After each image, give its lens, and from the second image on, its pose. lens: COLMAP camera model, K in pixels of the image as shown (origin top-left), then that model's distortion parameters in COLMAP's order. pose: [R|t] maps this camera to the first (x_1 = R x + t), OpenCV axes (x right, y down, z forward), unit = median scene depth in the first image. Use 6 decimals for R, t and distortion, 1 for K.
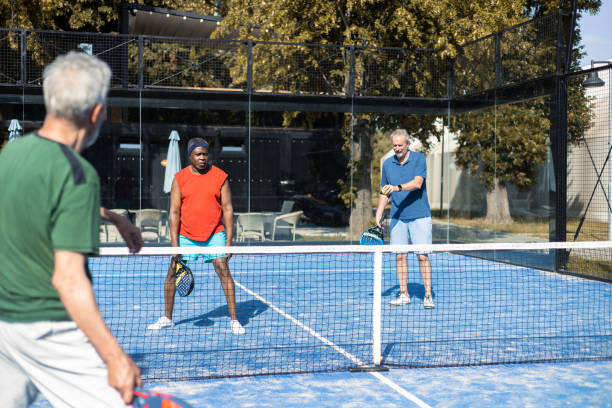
lens RADIAL K [[885.7, 0, 310.2], [0, 885.7, 199.0], [0, 0, 1]] dist [0.000840, 0.099828]
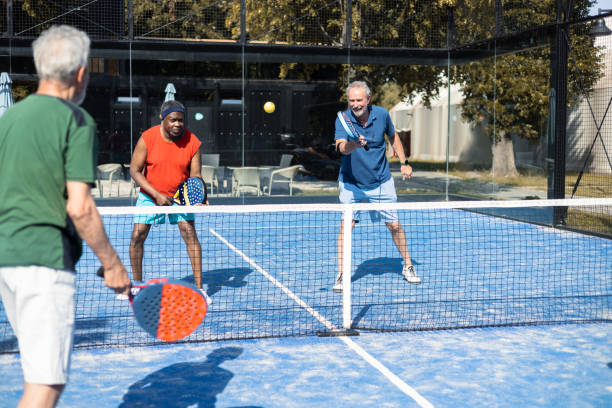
lens RADIAL K [[885.7, 0, 310.2], [0, 885.7, 199.0], [0, 0, 1]] dist [0.000840, 0.099828]
pose [[0.999902, -0.002619, -0.013784, 0.017209], [0.003352, 0.998564, 0.053462, -0.001308], [0.013624, -0.053503, 0.998475, 0.018571]]
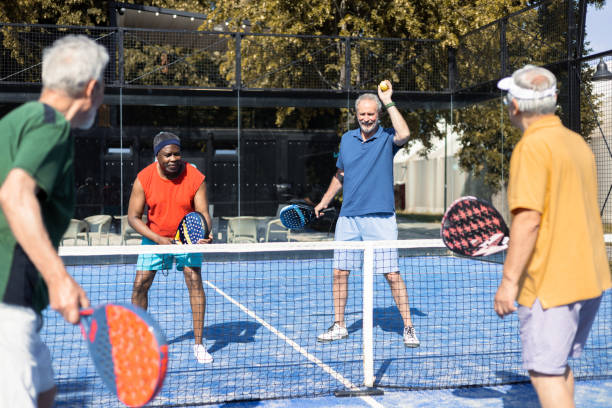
lens RADIAL K [[884.6, 0, 313.4], [0, 884.6, 192.6], [0, 0, 1]] dist [0.010462, 0.036422]
pose [[0.999898, -0.014265, -0.000712, 0.009439], [0.014251, 0.999751, -0.017182, 0.007187], [0.000957, 0.017170, 0.999852, 0.062241]]
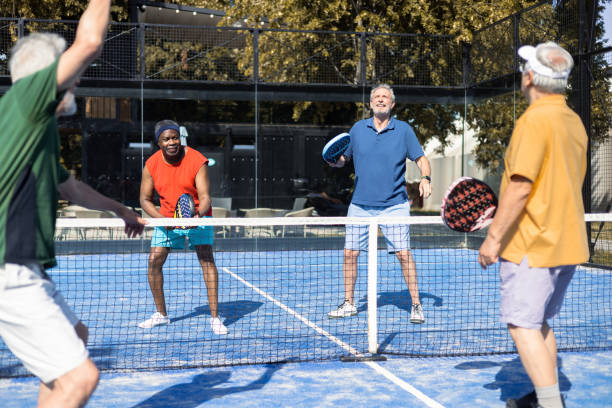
lens RADIAL K [[885.2, 0, 304.9], [0, 885.2, 199.8], [0, 0, 1]] dist [0.012226, 0.016263]
pose [[0.999453, -0.008899, -0.031845, 0.012989], [0.008631, 0.999926, -0.008547, 0.014530], [0.031919, 0.008267, 0.999456, 0.041736]]
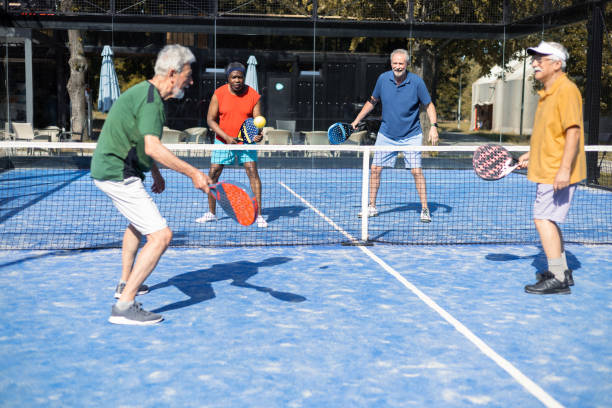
lens RADIAL K [[885.8, 0, 306.0], [0, 885.8, 203.6], [0, 0, 1]] dist [0.015387, 0.016272]
pose [[0.992910, 0.017523, -0.117569, 0.048798], [-0.007191, 0.996118, 0.087736, 0.008420], [0.118650, -0.086269, 0.989181, -0.087996]]
